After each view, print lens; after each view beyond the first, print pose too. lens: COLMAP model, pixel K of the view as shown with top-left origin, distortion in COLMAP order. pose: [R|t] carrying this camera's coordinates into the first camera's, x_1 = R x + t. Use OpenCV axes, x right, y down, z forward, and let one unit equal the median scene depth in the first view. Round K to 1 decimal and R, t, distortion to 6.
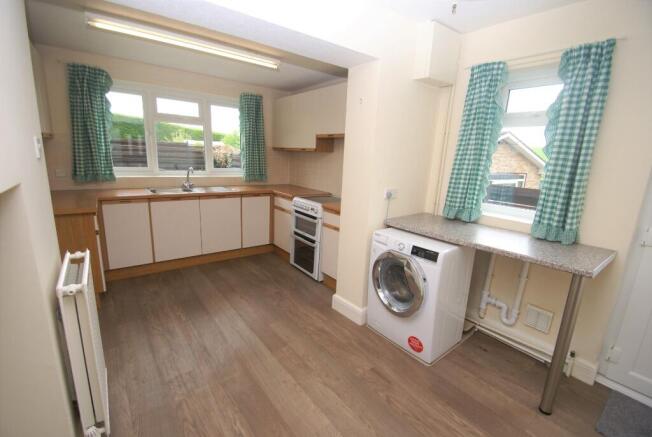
lens RADIAL K [[288.9, 0, 325.8], [0, 288.9, 219.3], [0, 0, 1]] dist [0.002995, -0.001411]
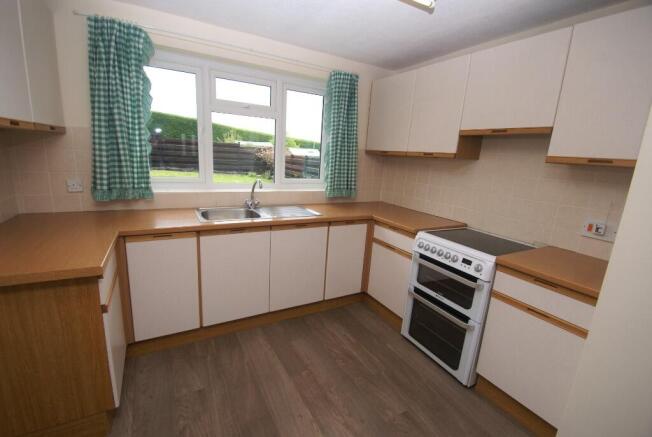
lens RADIAL K [[288.9, 0, 325.3], [0, 288.9, 220.9], [0, 0, 1]] dist [0.002995, -0.001411]
pose [[0.989844, 0.044245, -0.135096, -0.224566], [-0.044297, 0.999015, 0.002626, -0.094116], [0.135079, 0.003385, 0.990829, 0.367475]]
